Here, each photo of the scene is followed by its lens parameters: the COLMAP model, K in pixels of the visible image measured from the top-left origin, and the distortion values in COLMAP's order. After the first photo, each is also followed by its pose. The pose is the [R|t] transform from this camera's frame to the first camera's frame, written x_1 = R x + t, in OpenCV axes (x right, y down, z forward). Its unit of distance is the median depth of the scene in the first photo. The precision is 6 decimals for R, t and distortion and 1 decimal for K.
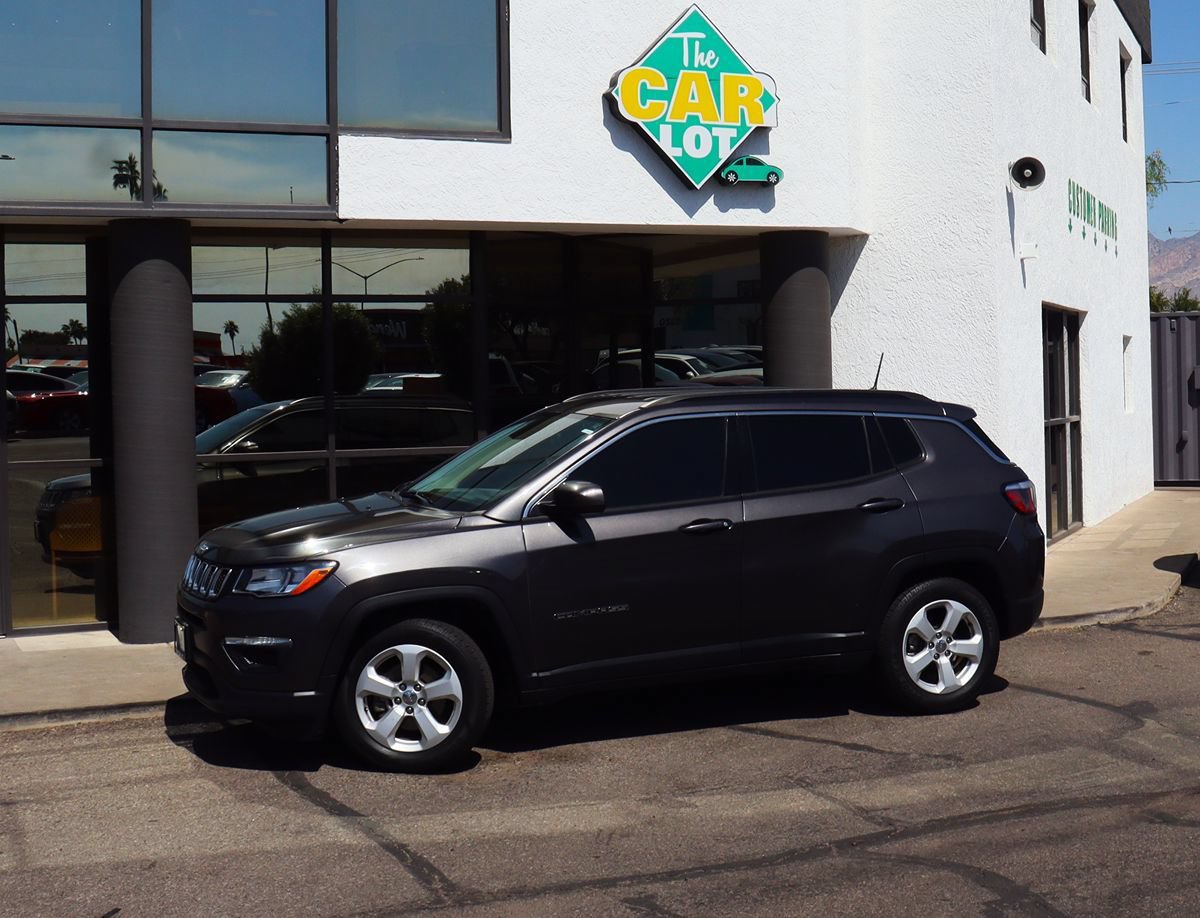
lens RADIAL K [[1753.8, 0, 692.1], [0, 1753.8, 378.8], [0, 0, 1]] dist [-0.137689, 0.000000]
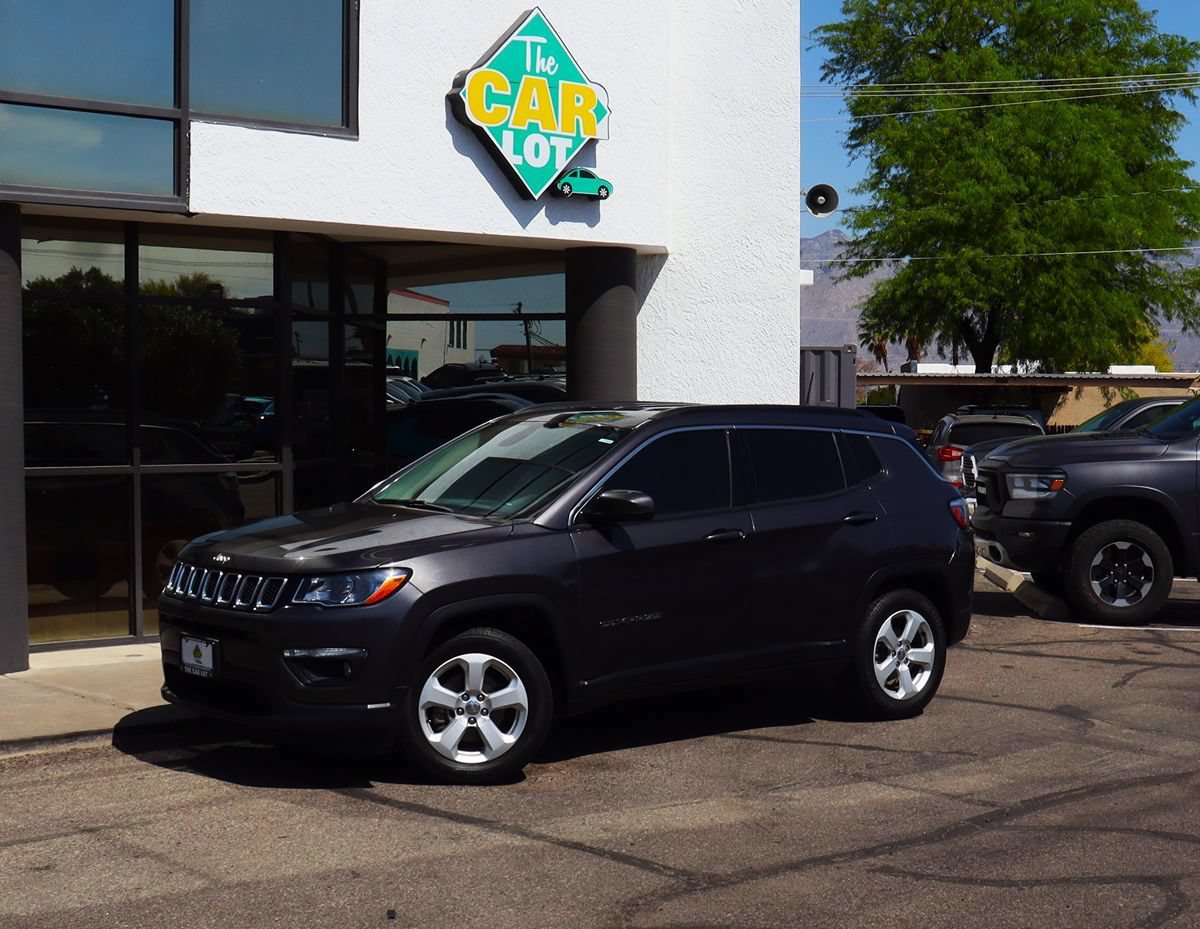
lens RADIAL K [[1932.1, 0, 668.9], [0, 1932.1, 491.0], [0, 0, 1]] dist [-0.148349, 0.000000]
pose [[0.955142, 0.010363, 0.295967, -0.241960], [-0.021779, 0.999139, 0.035301, 0.013145], [-0.295346, -0.040164, 0.954546, -0.040086]]
